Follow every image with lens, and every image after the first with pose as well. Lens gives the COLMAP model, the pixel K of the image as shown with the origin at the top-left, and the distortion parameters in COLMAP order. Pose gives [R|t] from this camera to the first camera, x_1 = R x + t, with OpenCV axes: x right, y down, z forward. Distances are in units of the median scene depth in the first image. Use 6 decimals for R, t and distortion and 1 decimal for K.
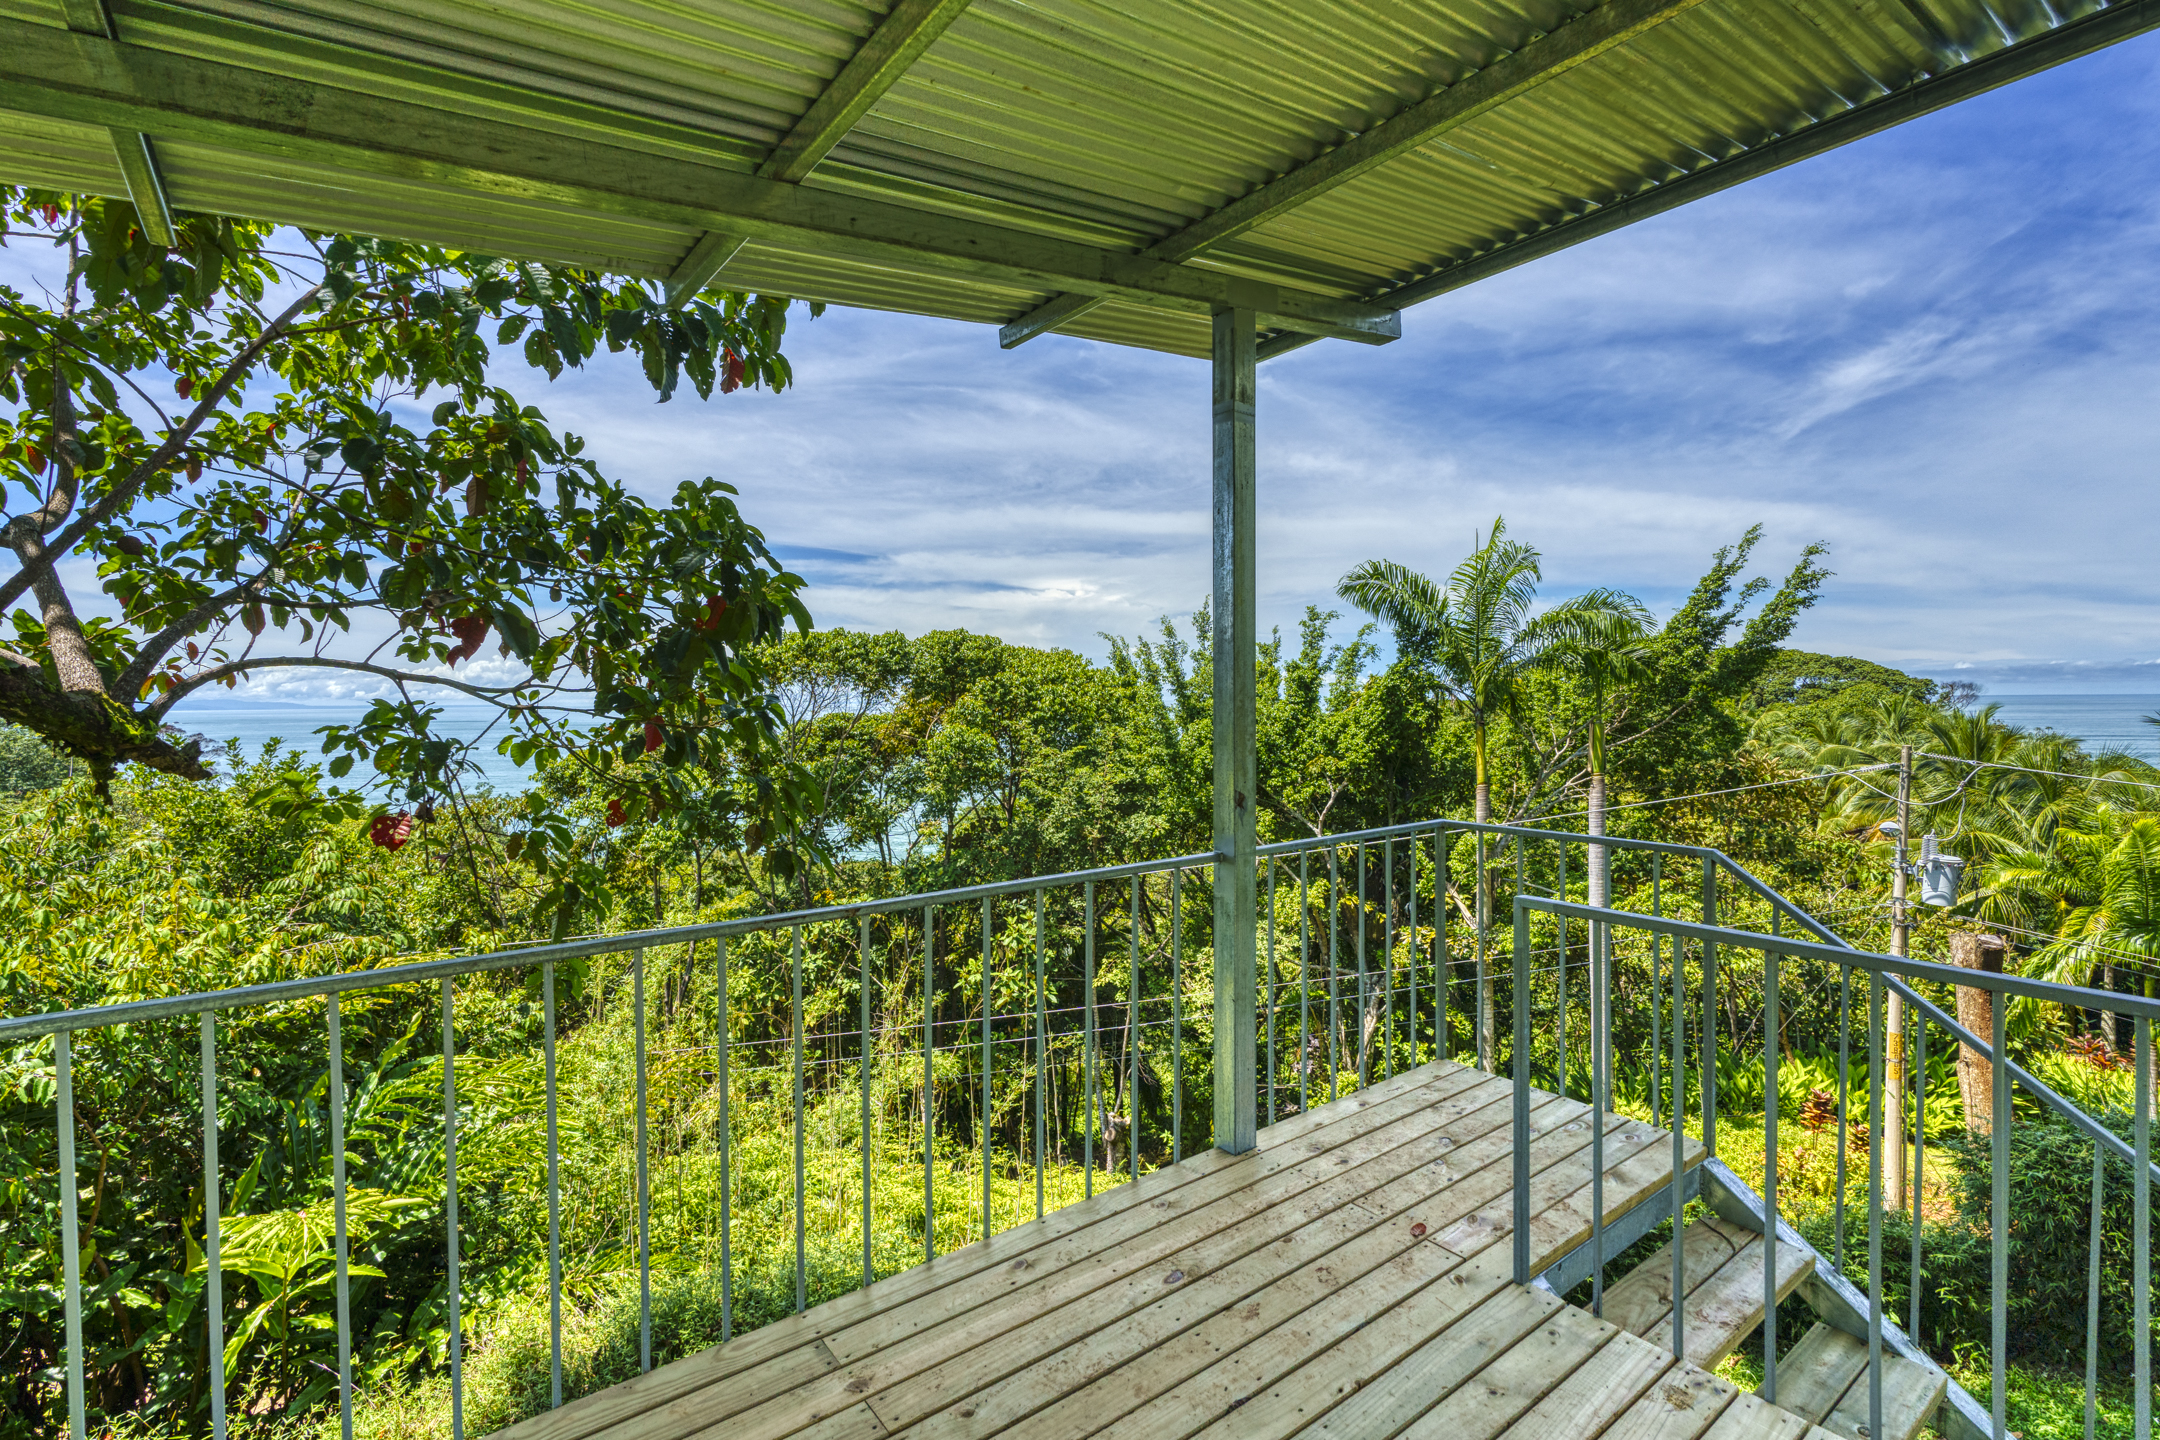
lens RADIAL K [[978.8, 0, 1081.8], [0, 978.8, 721.1], [0, 0, 1]] dist [-0.011188, 0.004035]
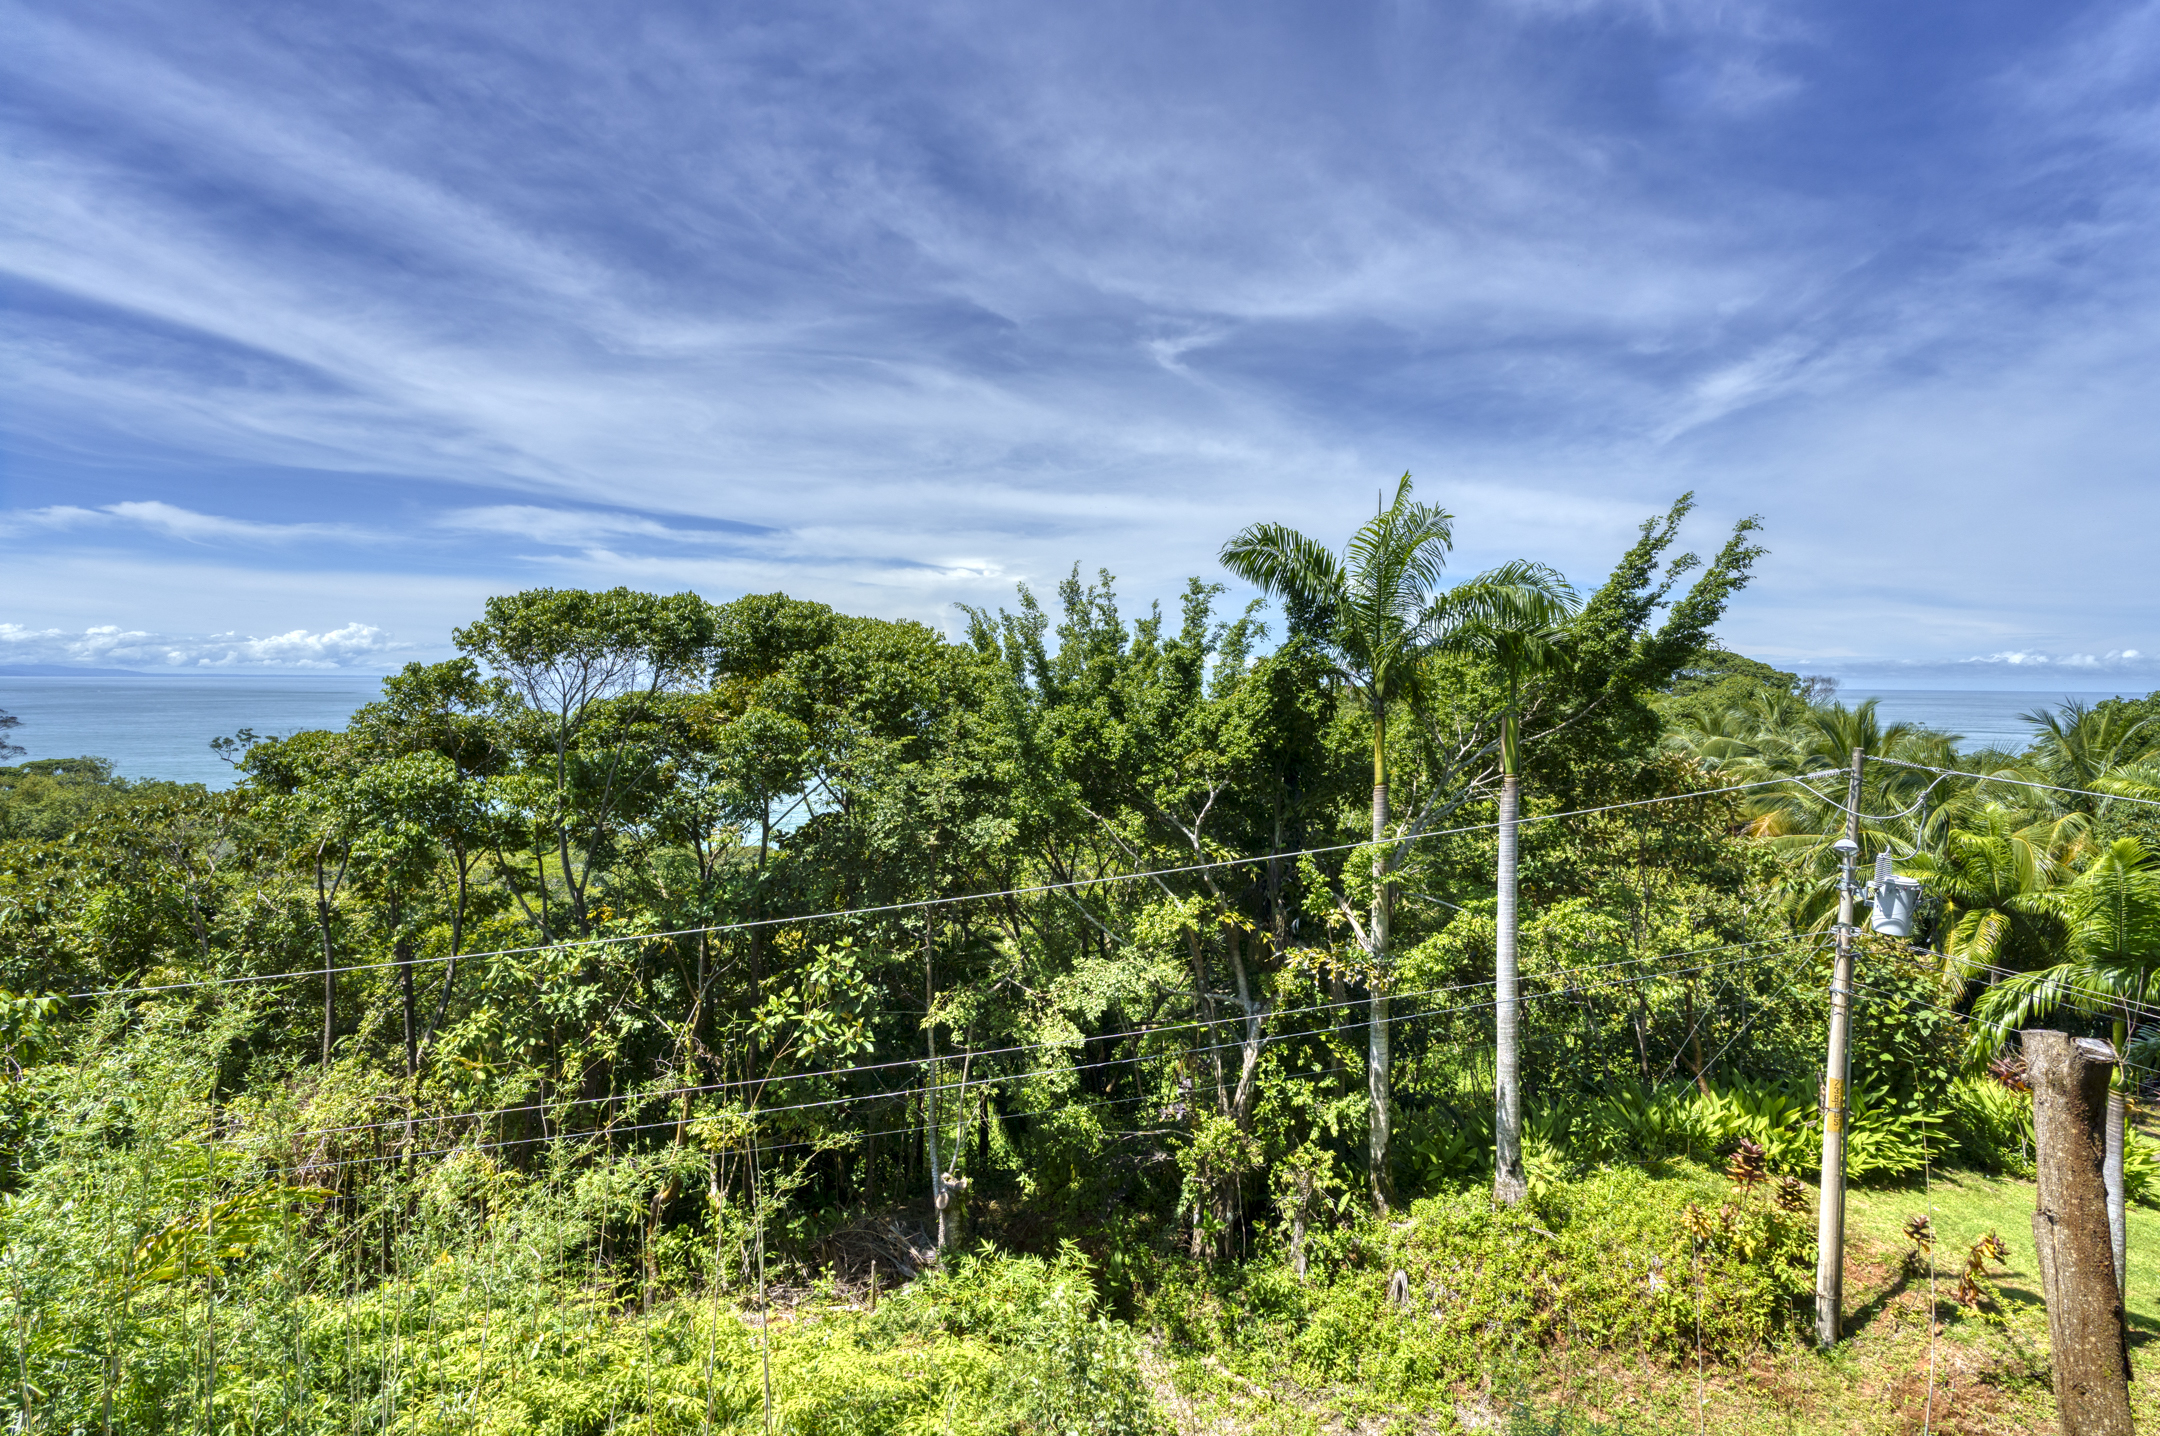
lens RADIAL K [[978.0, 0, 1081.5], [0, 978.0, 713.8], [0, 0, 1]] dist [-0.015816, 0.006612]
pose [[0.995549, 0.012856, 0.093368, 0.061062], [-0.013964, 0.999840, 0.011223, -0.004193], [-0.093208, -0.012477, 0.995568, 0.155306]]
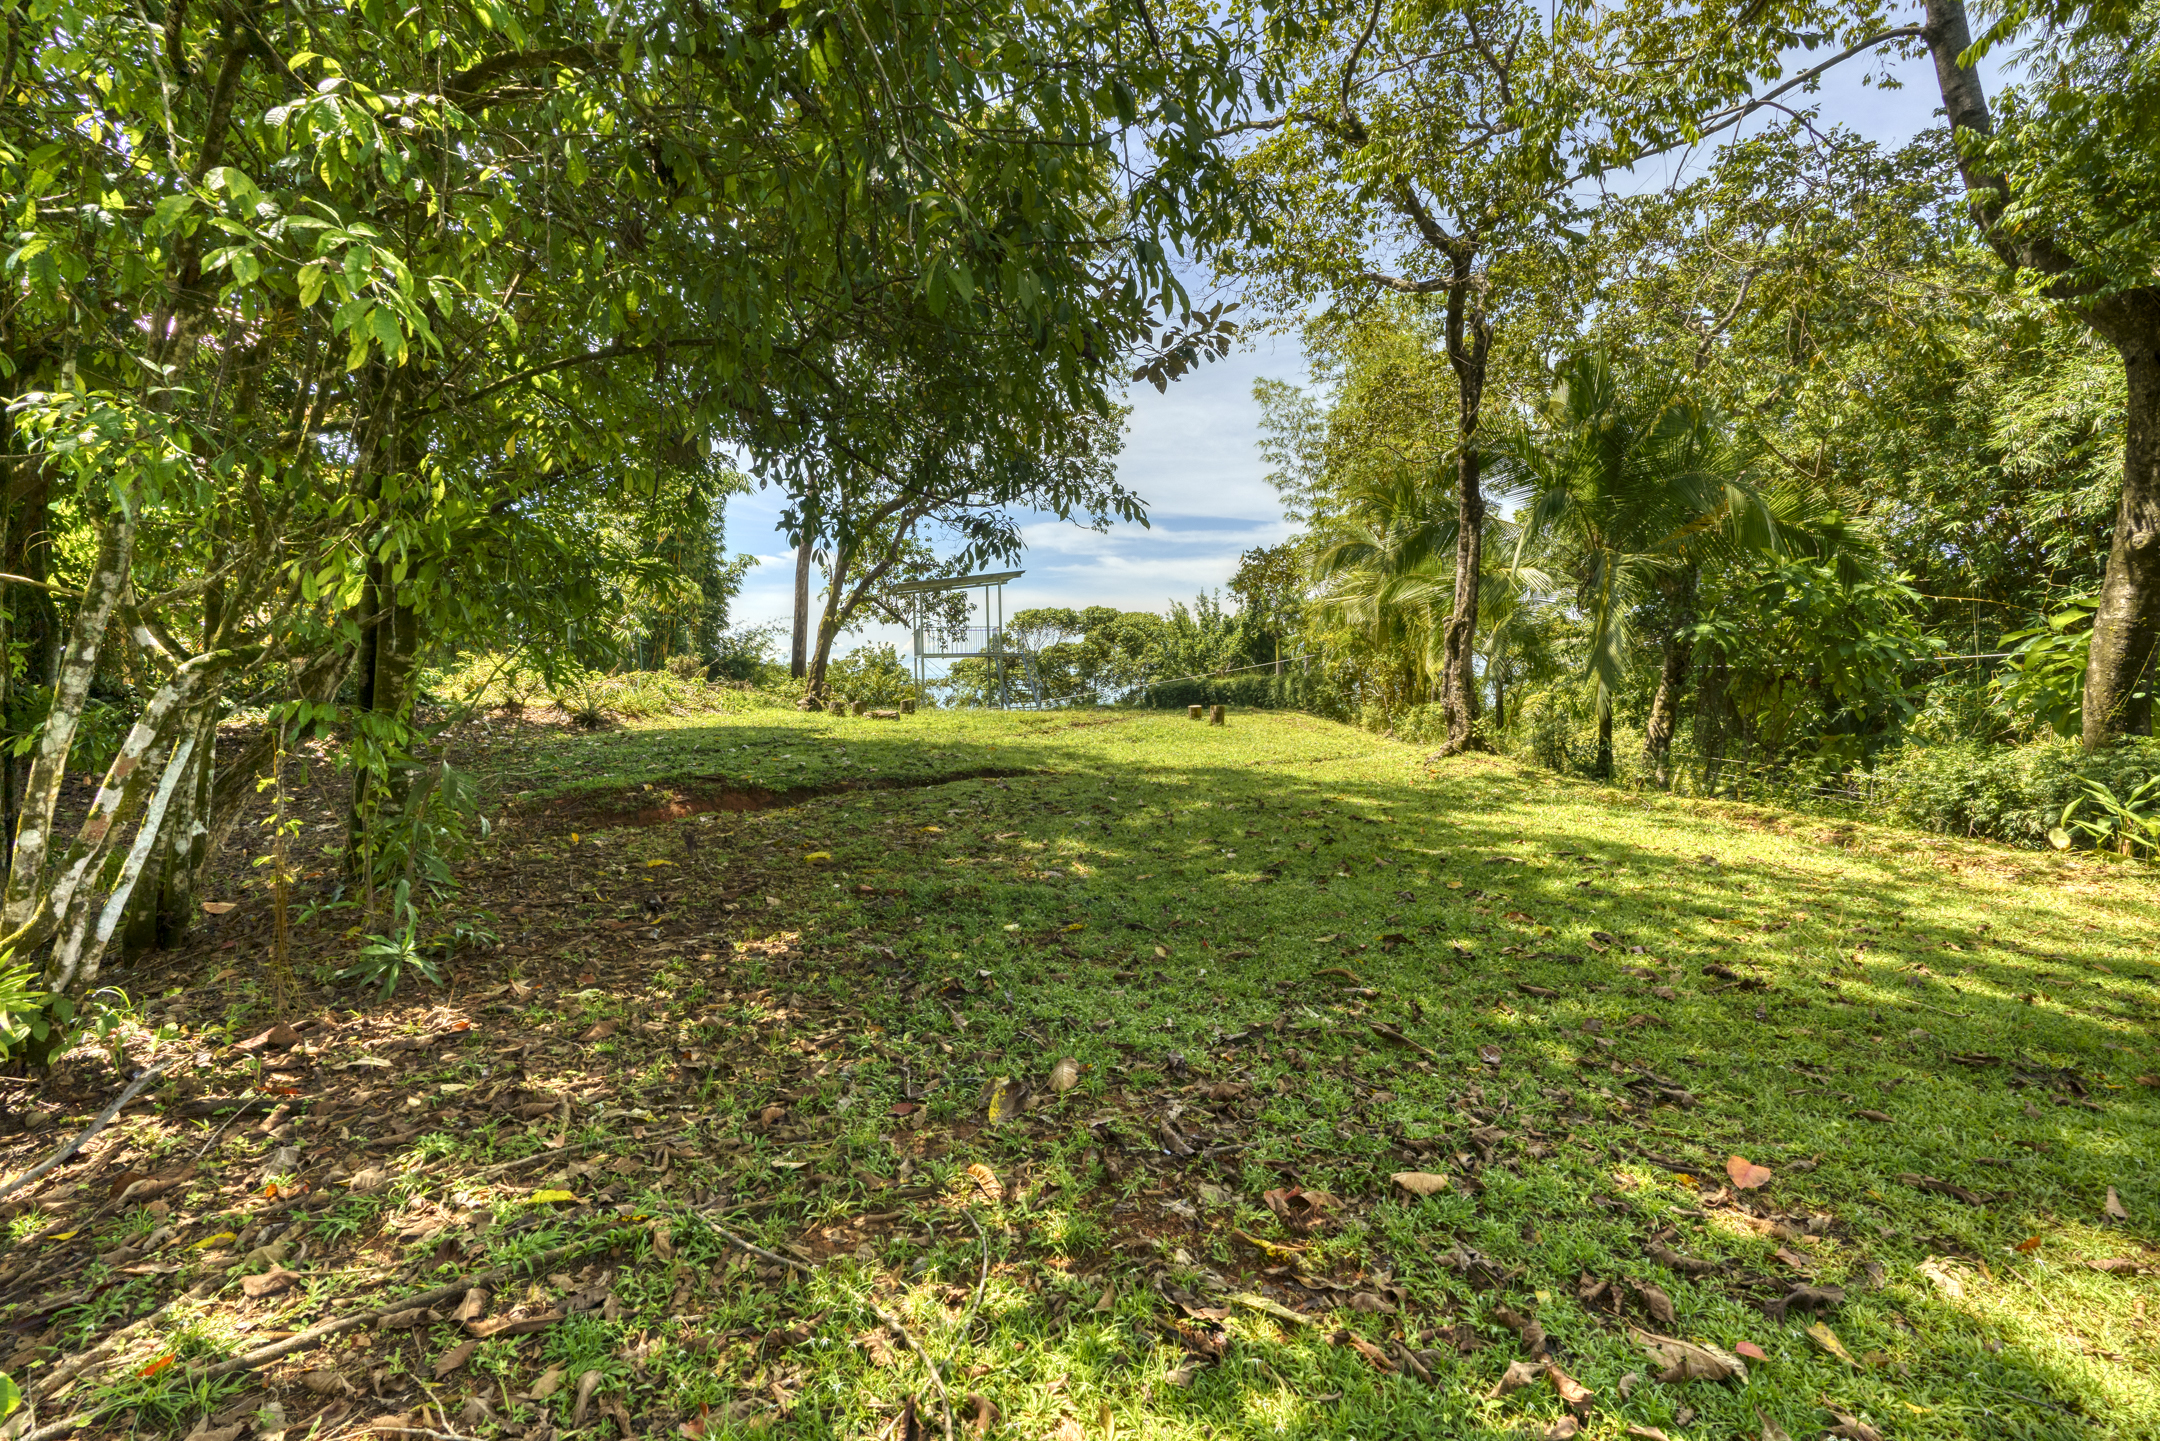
lens RADIAL K [[978.0, 0, 1081.5], [0, 978.0, 716.3], [0, 0, 1]] dist [-0.015816, 0.006612]
pose [[0.928720, 0.008842, -0.370677, 0.843767], [0.001773, 0.999598, 0.028285, 0.130405], [0.370778, -0.026926, 0.928331, -1.490217]]
